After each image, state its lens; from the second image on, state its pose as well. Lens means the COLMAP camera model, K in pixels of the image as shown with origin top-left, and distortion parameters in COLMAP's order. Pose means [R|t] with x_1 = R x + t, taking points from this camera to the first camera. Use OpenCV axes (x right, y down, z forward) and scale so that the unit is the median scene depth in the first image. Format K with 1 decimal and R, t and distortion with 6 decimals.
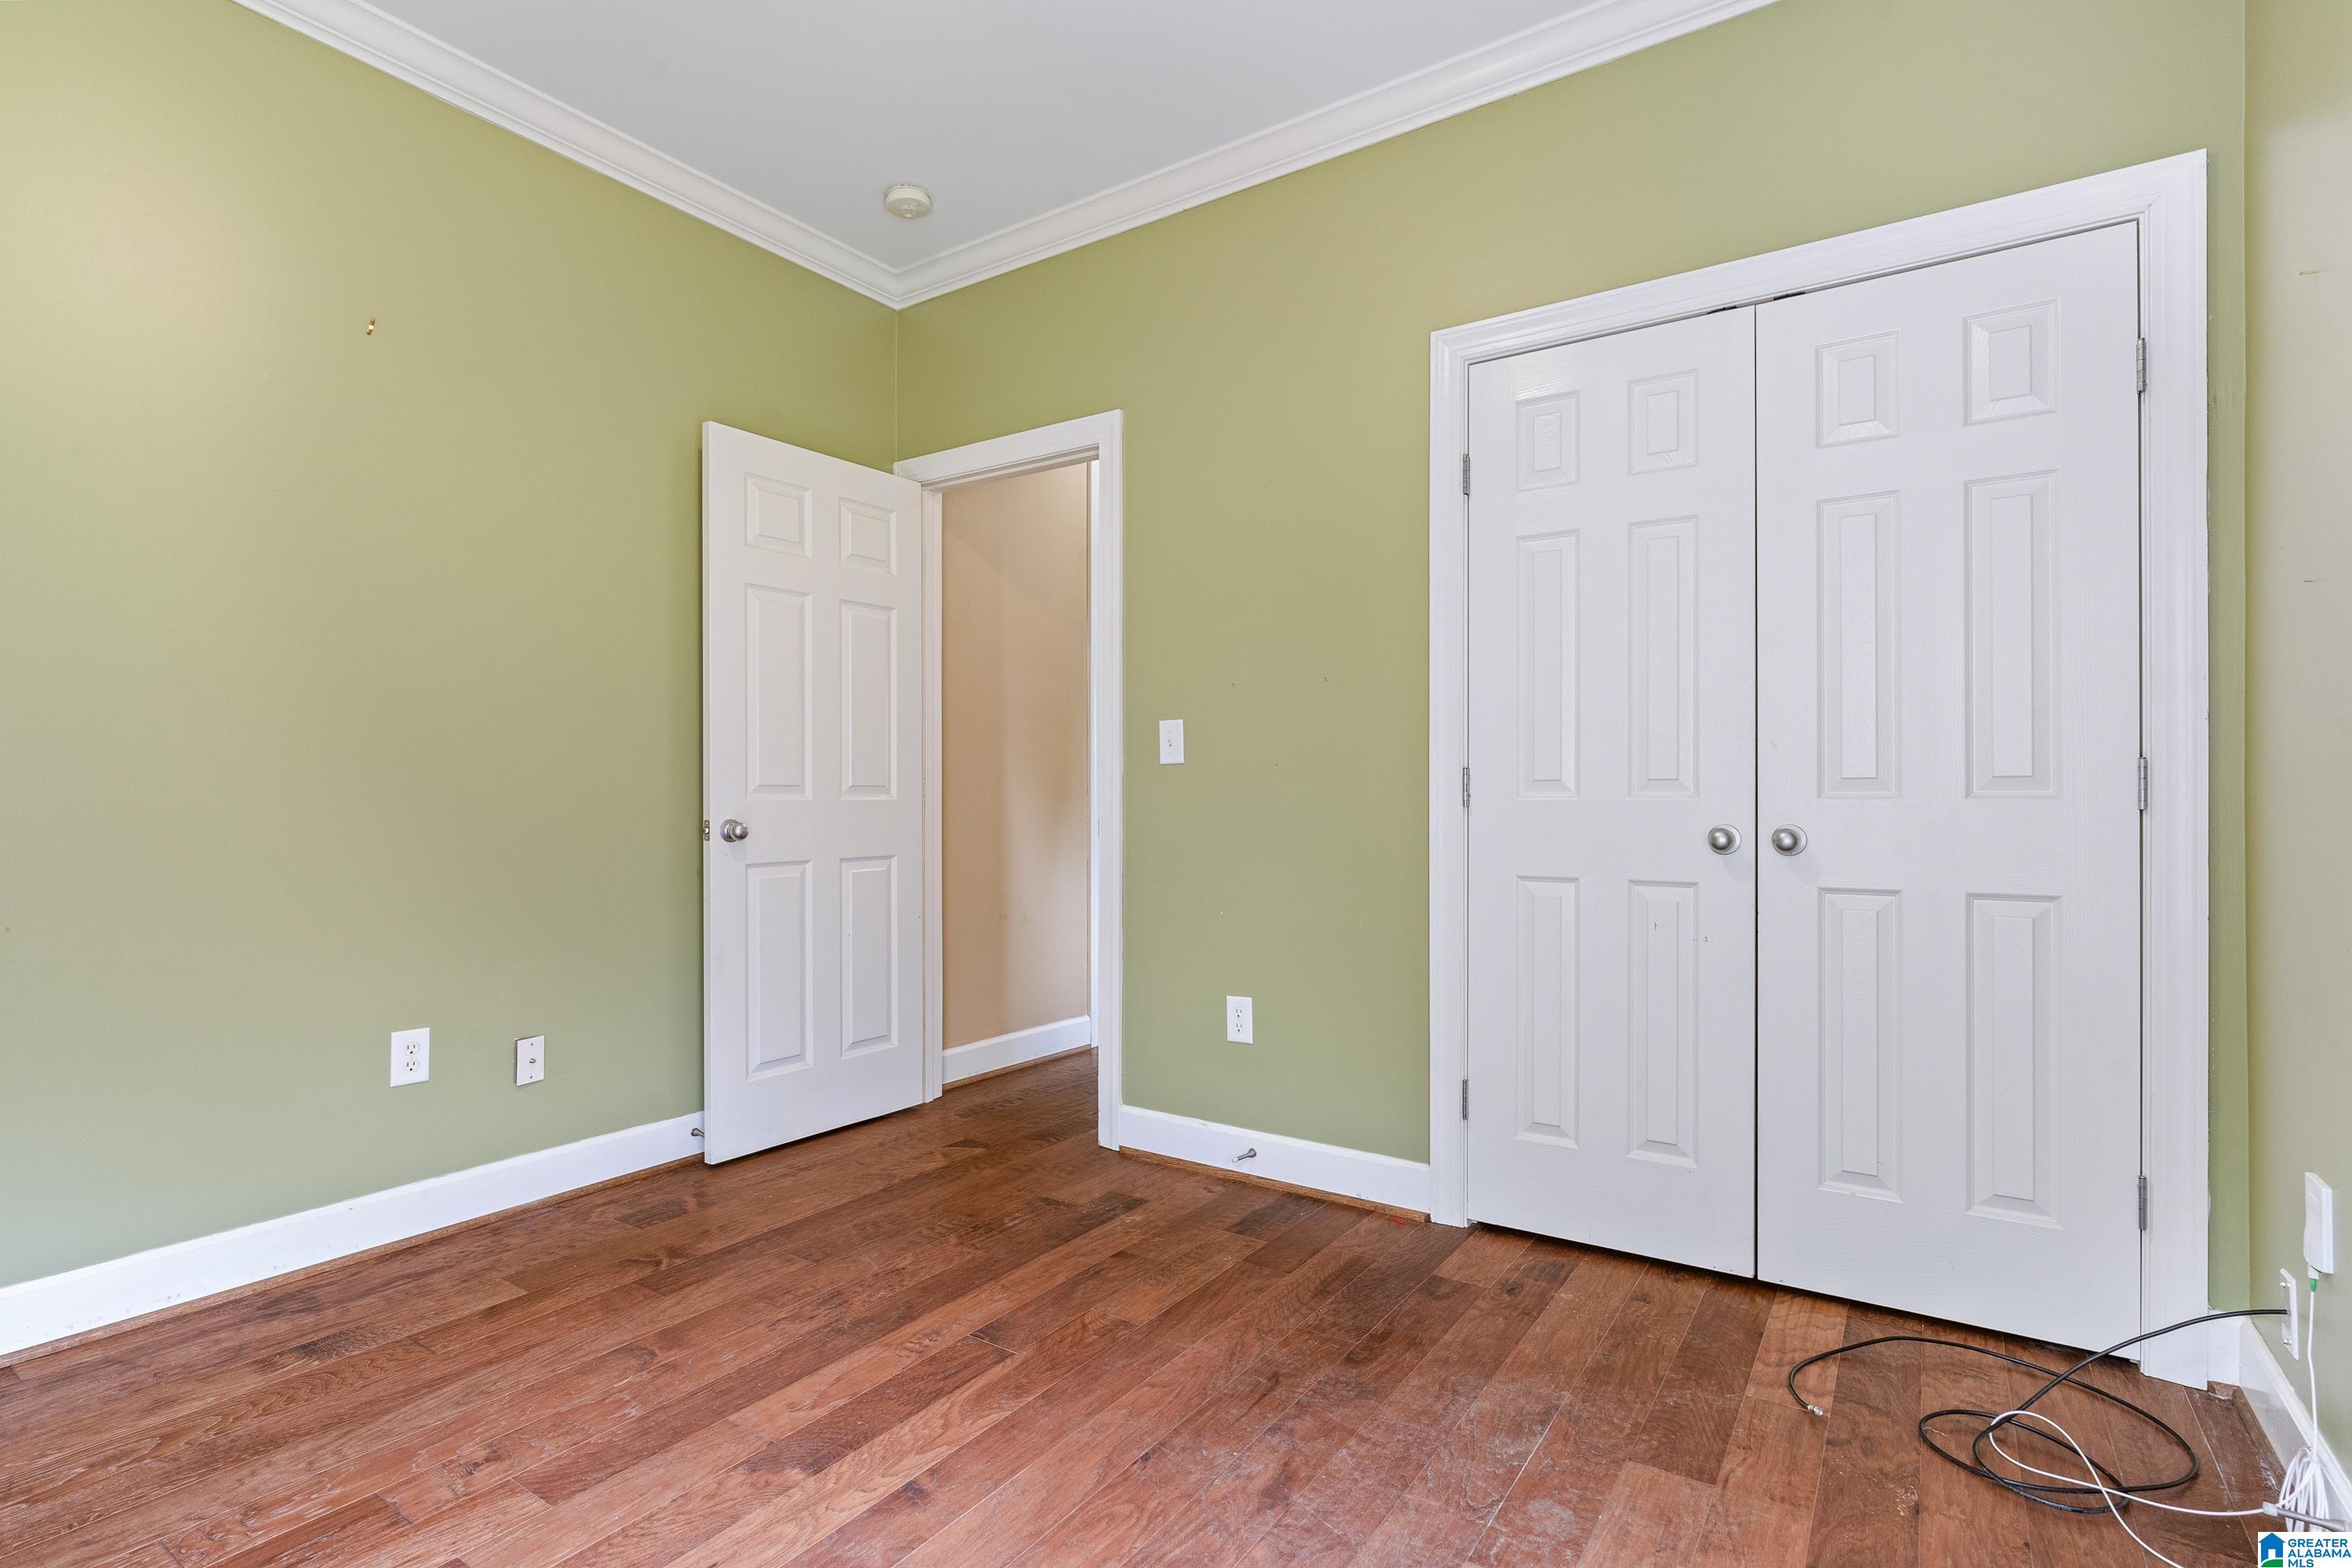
lens RADIAL K [[1137.5, 0, 1164.5], [0, 1137.5, 791.6], [0, 0, 1]] dist [0.001666, 0.000619]
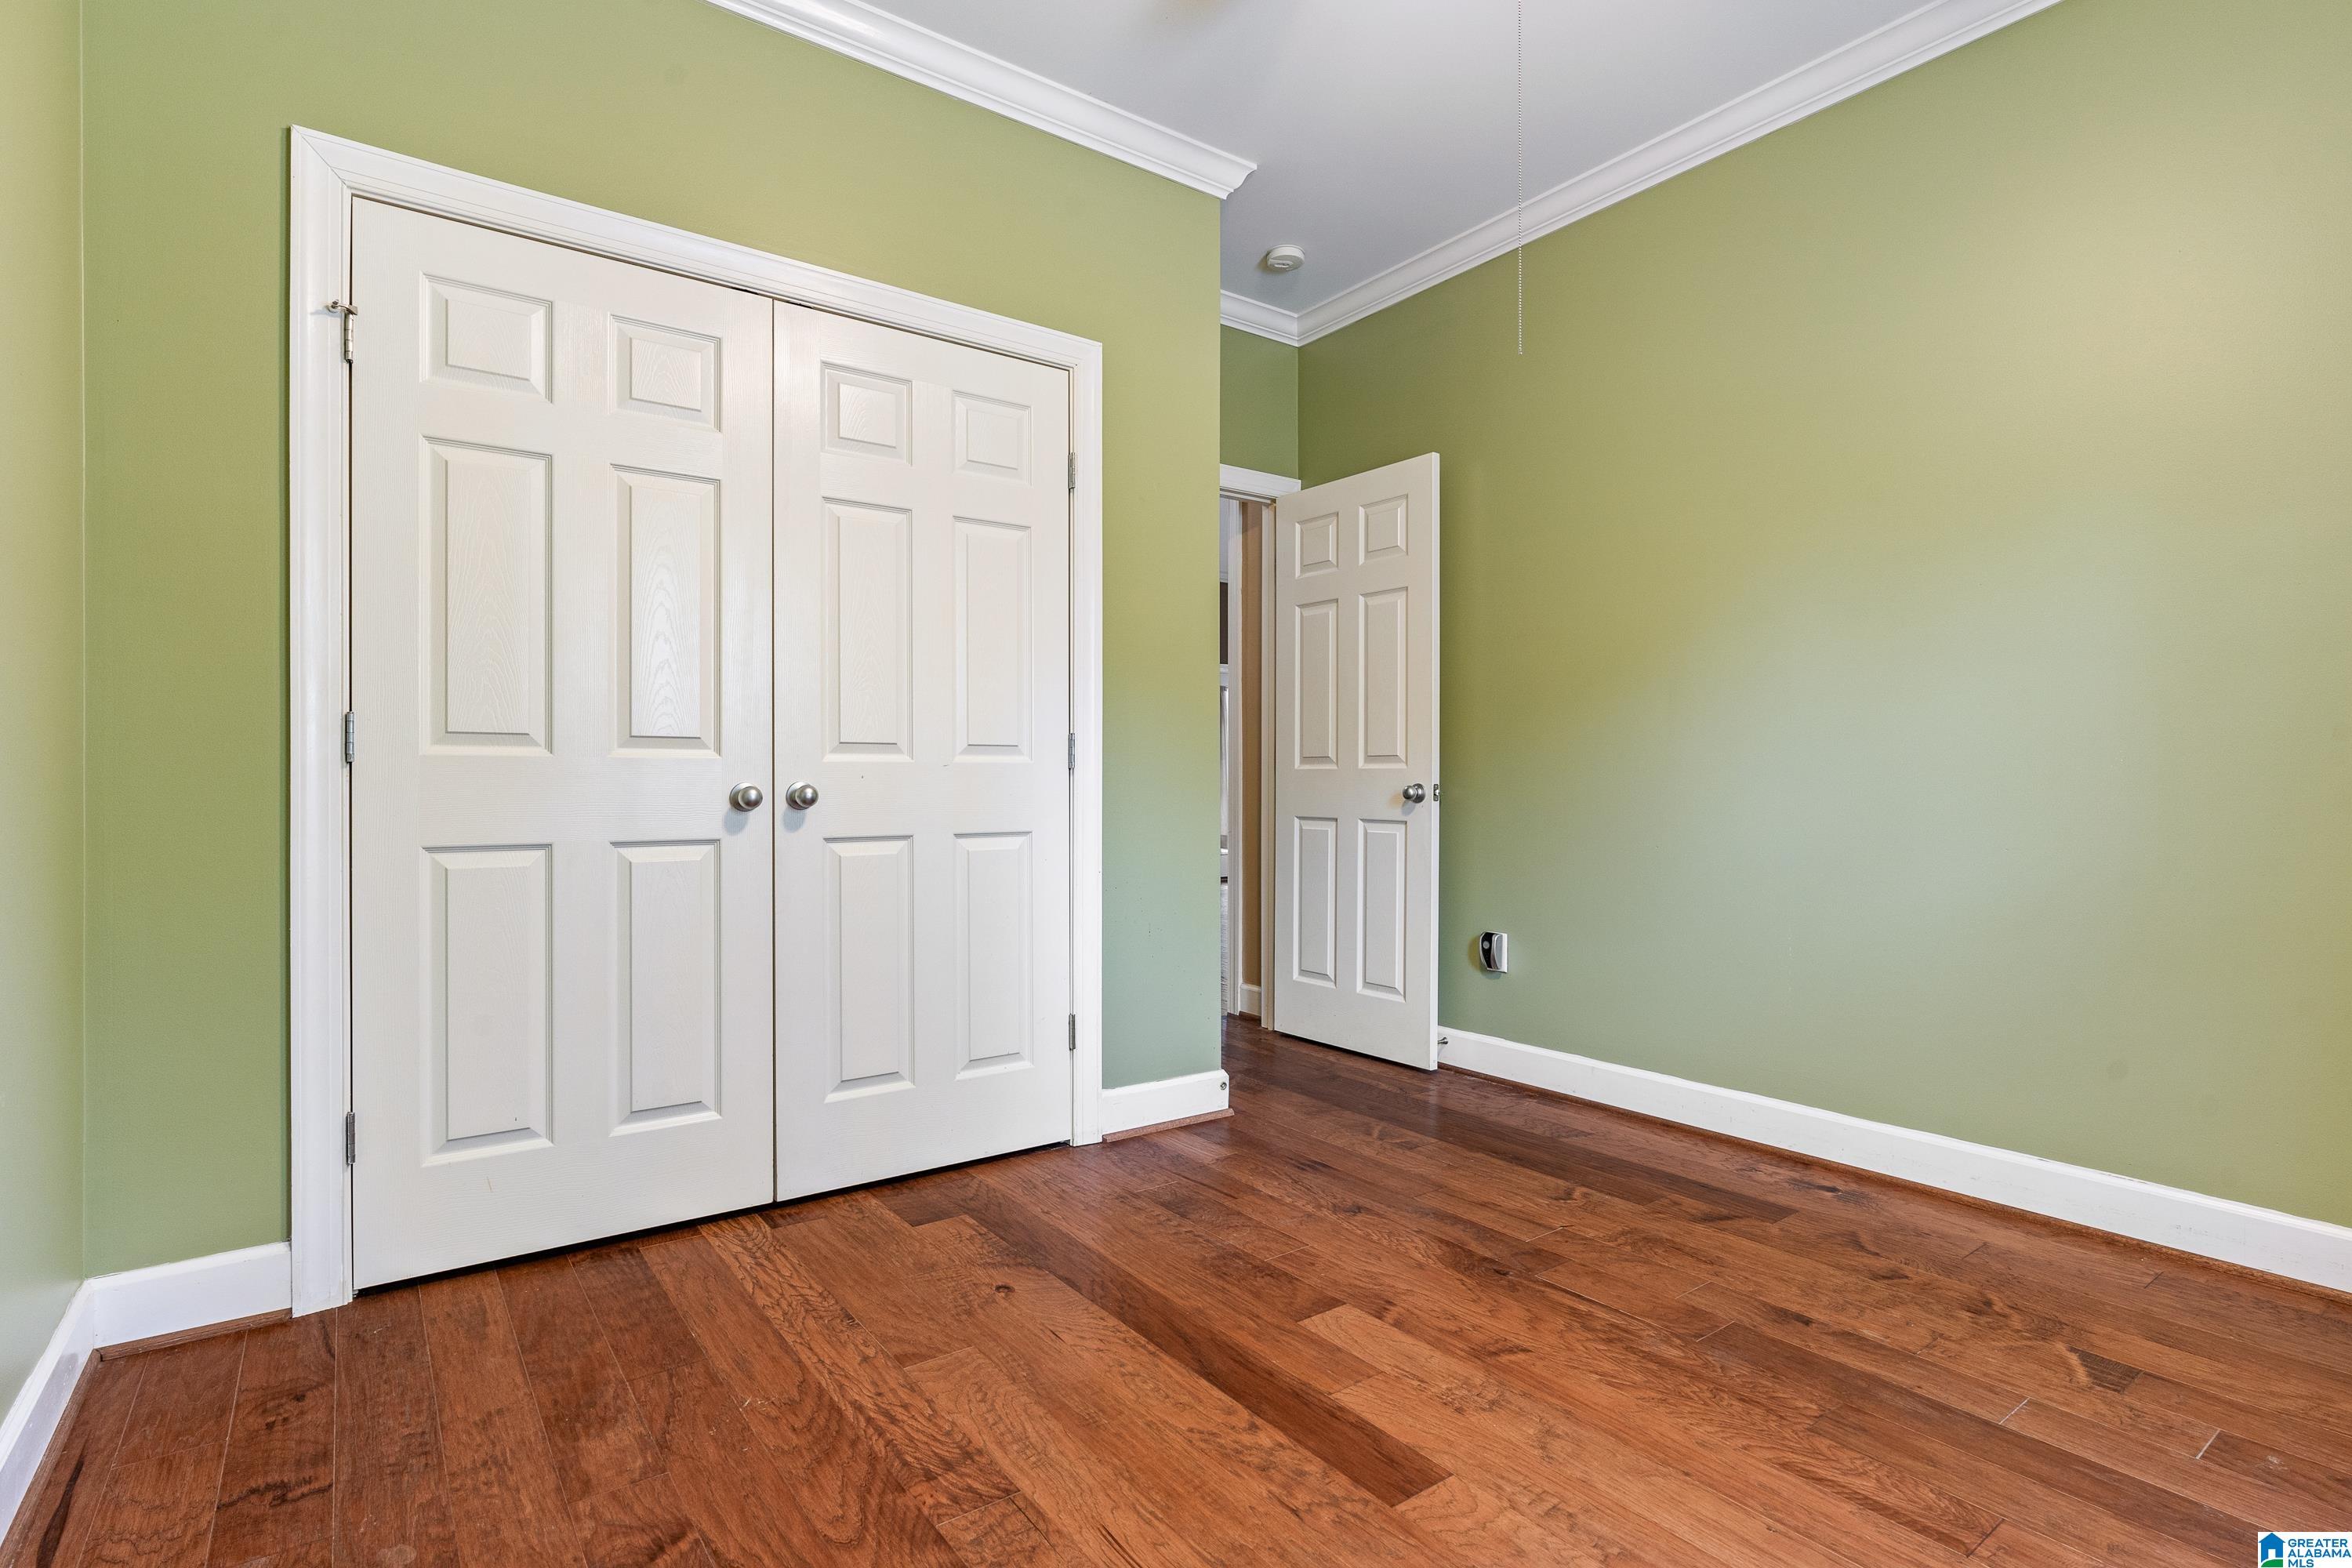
lens RADIAL K [[1137.5, 0, 1169.3], [0, 1137.5, 781.1], [0, 0, 1]] dist [0.001666, 0.000619]
pose [[0.344186, -0.004700, 0.938890, -0.386108], [-0.016781, 0.999797, 0.011157, 0.009161], [-0.938751, -0.019596, 0.344038, 0.292013]]
